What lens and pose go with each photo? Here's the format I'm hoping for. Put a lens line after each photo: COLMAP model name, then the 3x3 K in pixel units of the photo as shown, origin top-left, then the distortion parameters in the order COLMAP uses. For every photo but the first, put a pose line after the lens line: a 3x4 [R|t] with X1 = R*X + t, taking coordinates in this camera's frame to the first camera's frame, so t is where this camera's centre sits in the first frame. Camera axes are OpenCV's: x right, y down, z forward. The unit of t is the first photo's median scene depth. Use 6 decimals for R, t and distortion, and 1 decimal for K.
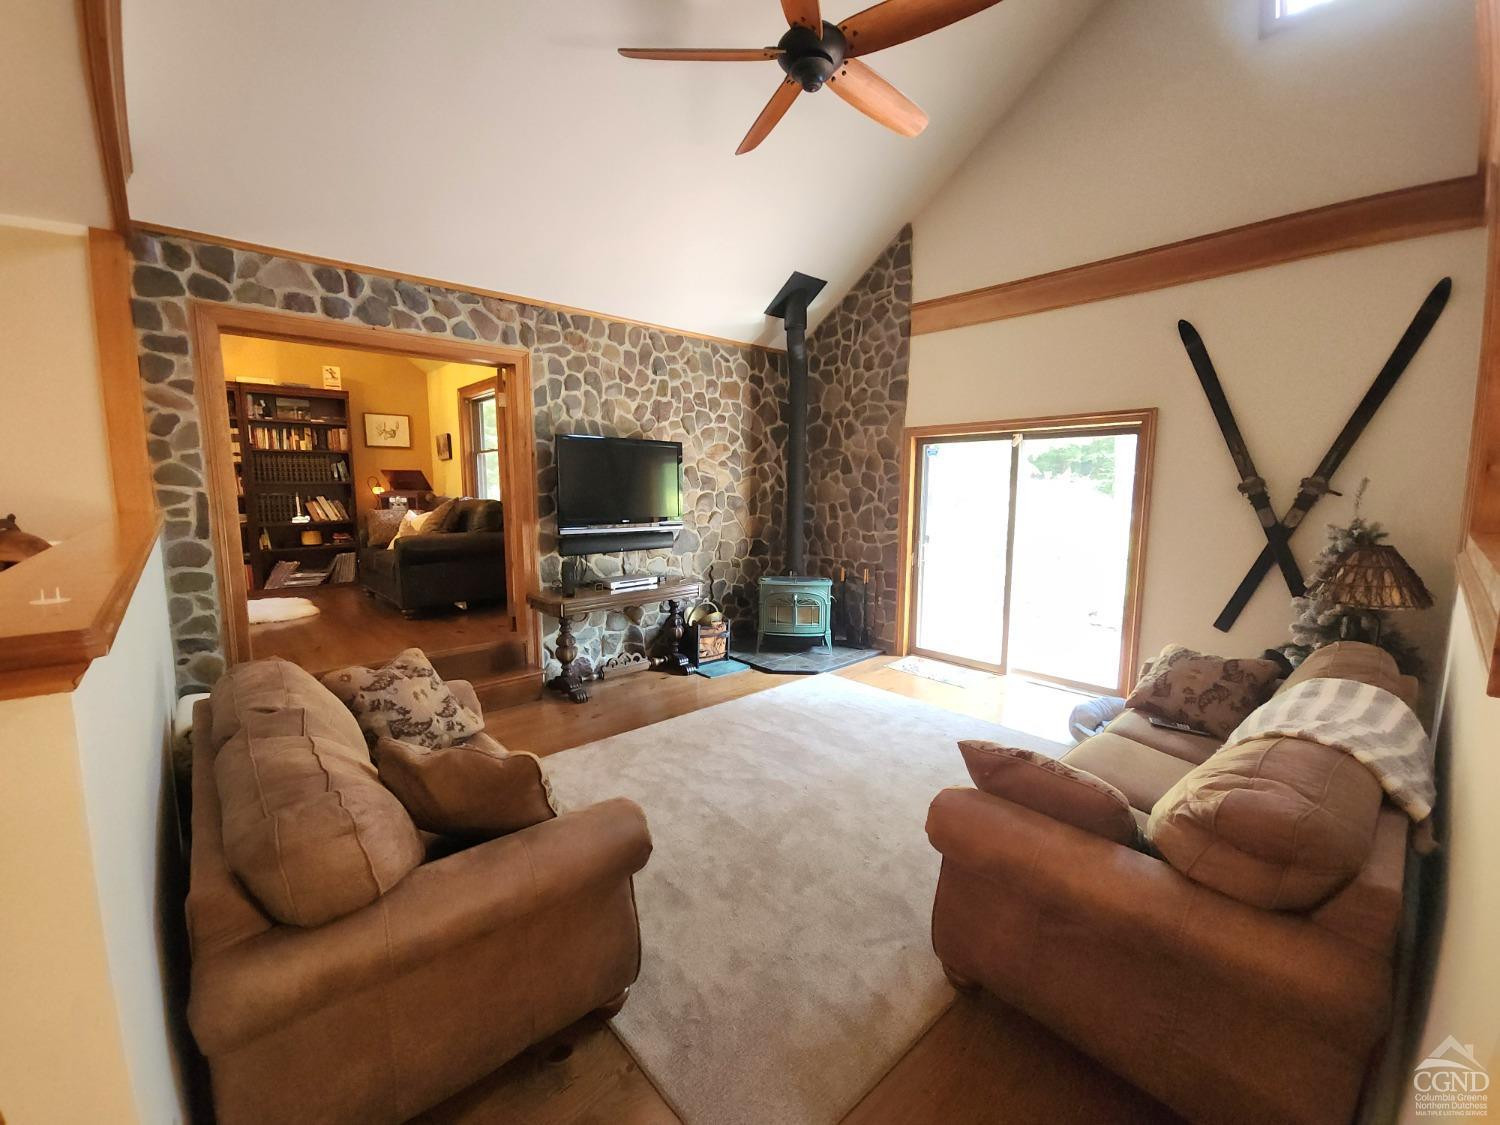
lens RADIAL K [[616.3, 0, 741.7], [0, 616.3, 557.7], [0, 0, 1]] dist [0.013367, -0.010273]
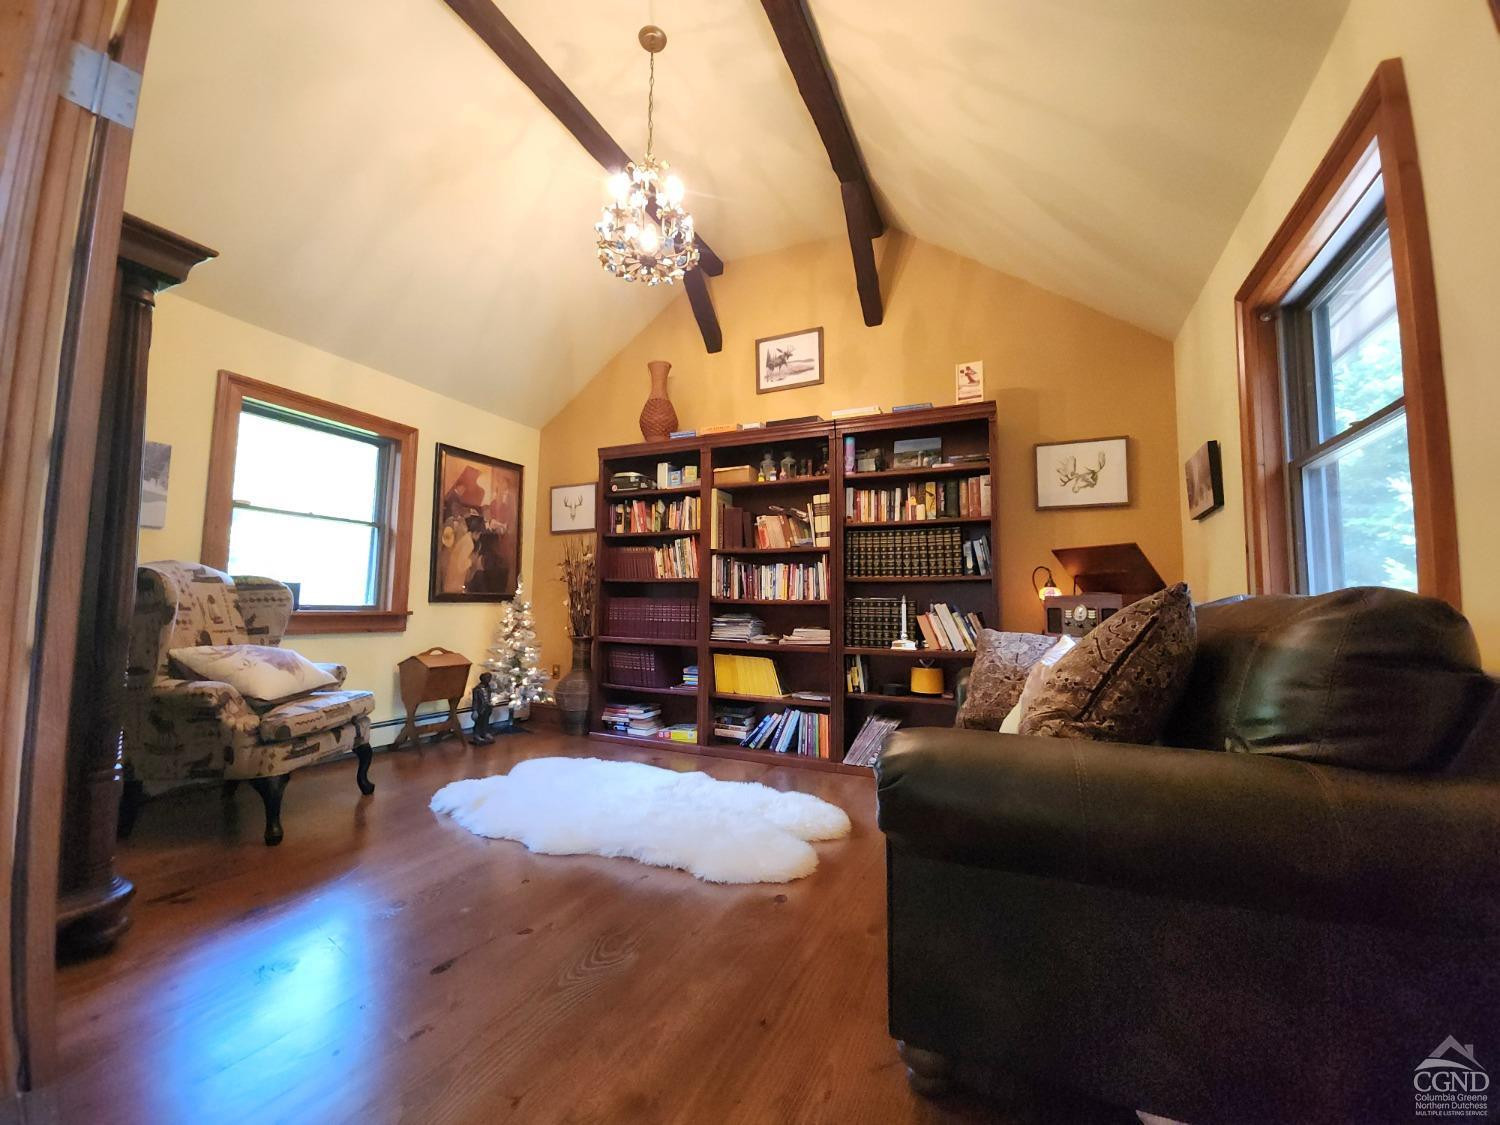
lens RADIAL K [[616.3, 0, 741.7], [0, 616.3, 557.7], [0, 0, 1]] dist [0.013367, -0.010273]
pose [[0.399277, -0.071340, -0.914051, -0.332089], [-0.123729, 0.983655, -0.130820, -0.060389], [0.908443, 0.165328, 0.383924, 0.810355]]
